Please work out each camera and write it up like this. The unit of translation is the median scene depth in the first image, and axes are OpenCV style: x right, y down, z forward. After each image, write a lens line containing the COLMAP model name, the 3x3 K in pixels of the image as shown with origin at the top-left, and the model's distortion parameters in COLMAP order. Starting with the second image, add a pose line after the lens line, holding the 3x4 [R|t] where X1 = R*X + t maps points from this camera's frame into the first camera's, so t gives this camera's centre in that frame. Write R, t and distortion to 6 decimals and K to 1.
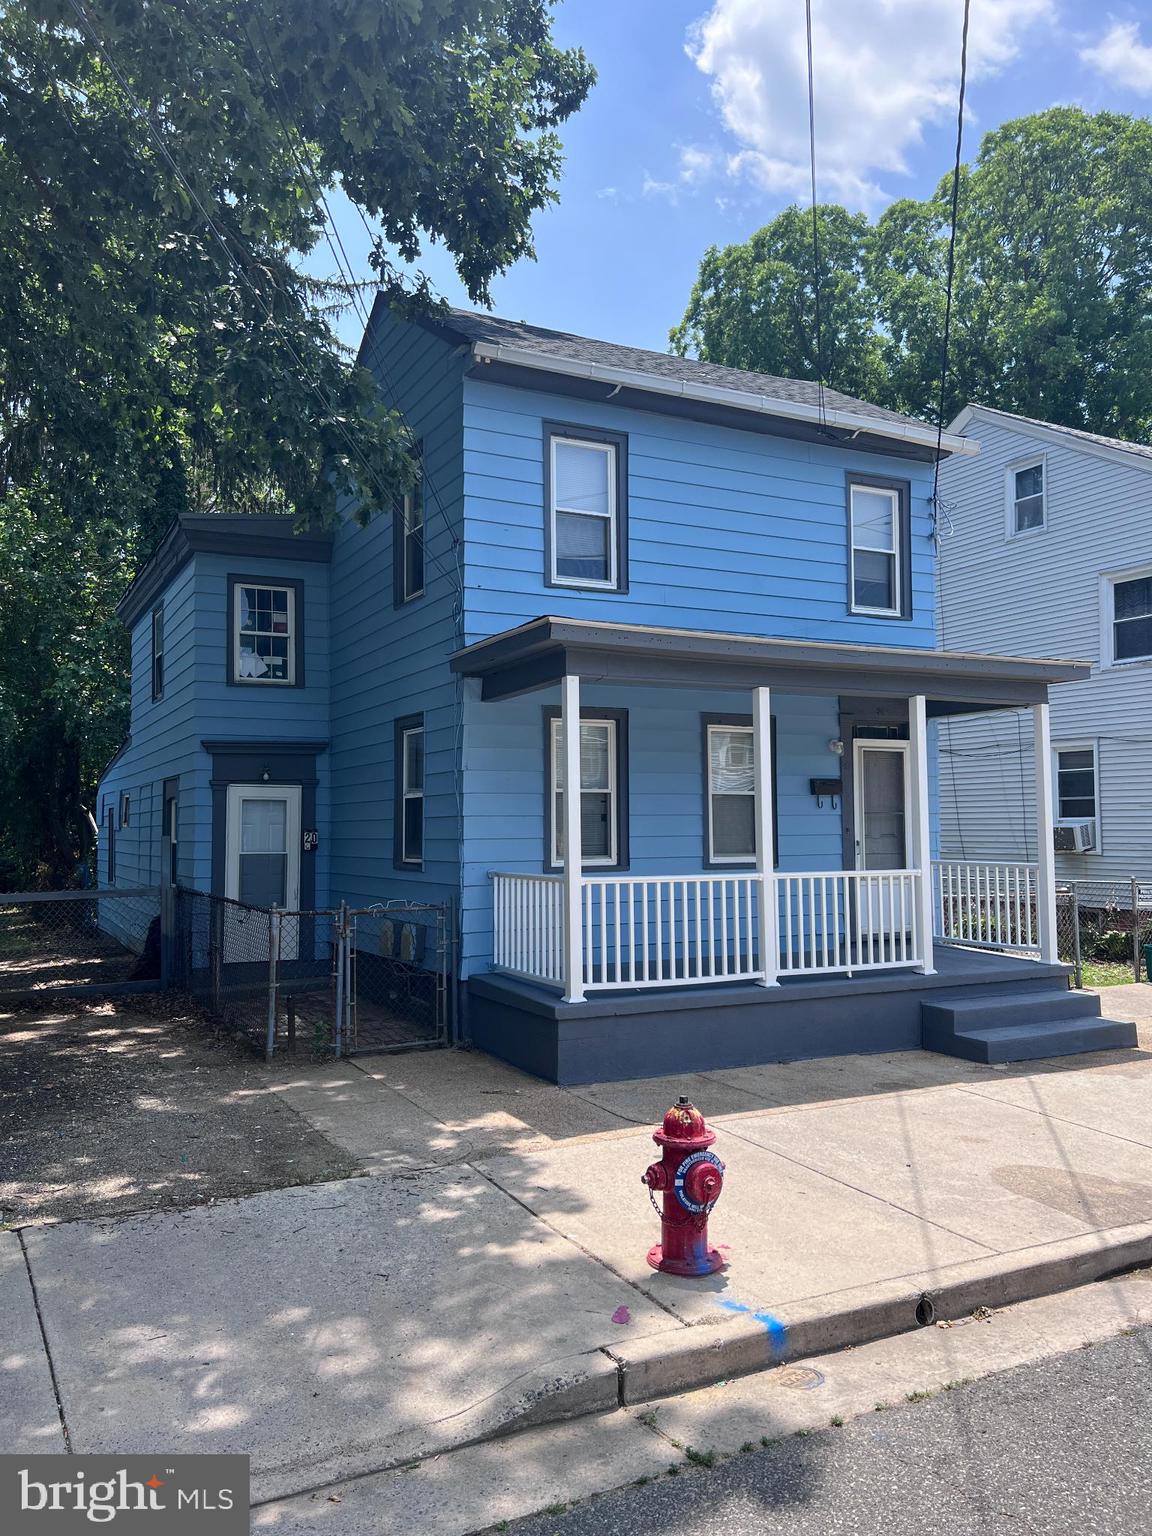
lens RADIAL K [[1163.6, 0, 576.5], [0, 1163.6, 763.8], [0, 0, 1]] dist [0.001194, -0.002476]
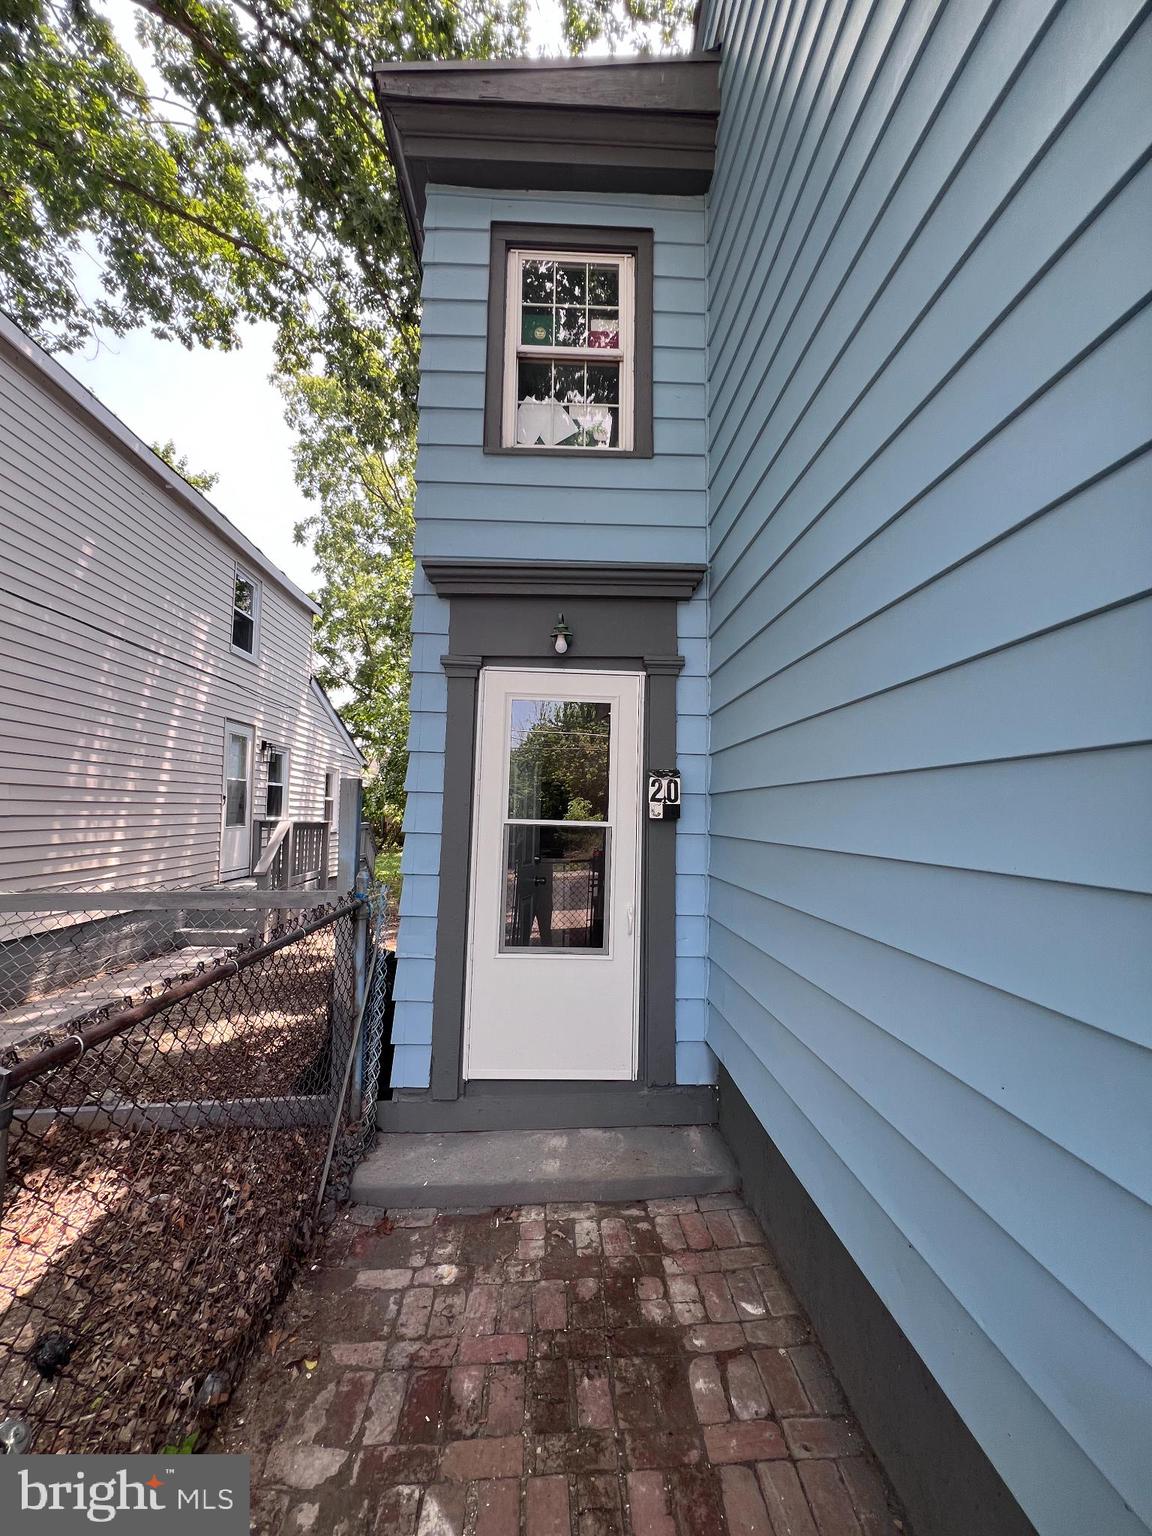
lens RADIAL K [[613.9, 0, 576.0], [0, 613.9, 764.9], [0, 0, 1]] dist [0.004076, 0.000084]
pose [[0.911500, -0.008823, -0.411205, -0.159825], [-0.003306, 0.999580, -0.028776, 0.058182], [0.411287, 0.027589, 0.911088, 0.753025]]
